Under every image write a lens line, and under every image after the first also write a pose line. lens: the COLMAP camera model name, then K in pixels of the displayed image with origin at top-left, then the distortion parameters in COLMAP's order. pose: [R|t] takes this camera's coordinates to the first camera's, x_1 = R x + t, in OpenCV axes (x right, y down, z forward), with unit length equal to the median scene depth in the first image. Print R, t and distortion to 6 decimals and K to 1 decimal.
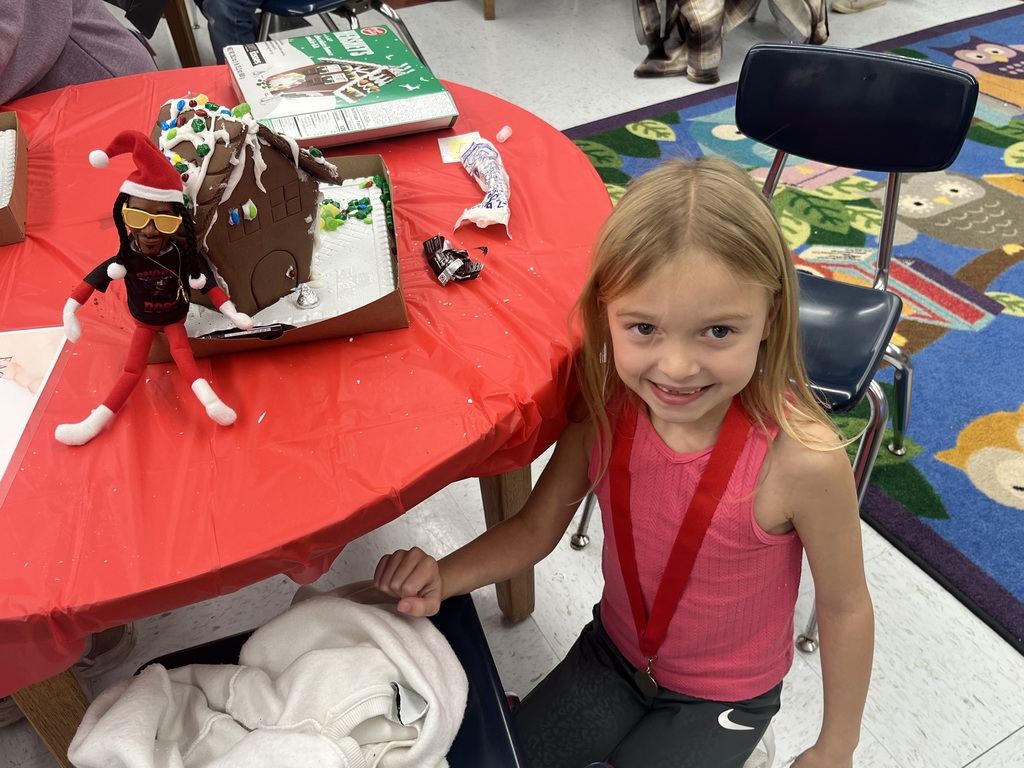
lens RADIAL K [[869.0, 0, 513.1], [0, 869.0, 383.7], [0, 0, 1]] dist [-0.000376, -0.003097]
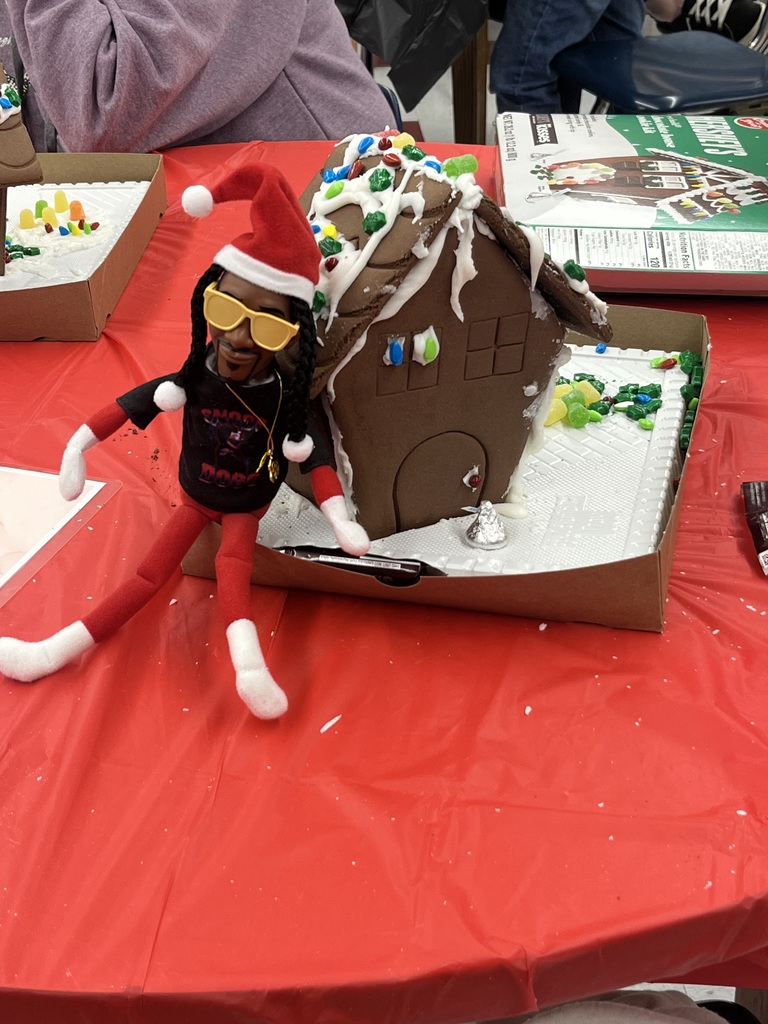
lens RADIAL K [[1423.0, 0, 383.8], [0, 1423.0, 515.4], [0, 0, 1]] dist [0.081863, 0.000000]
pose [[0.906844, 0.231023, -0.352508, 0.009161], [-0.282090, 0.954121, -0.100389, -0.003021], [0.313143, 0.190476, 0.930409, 0.187061]]
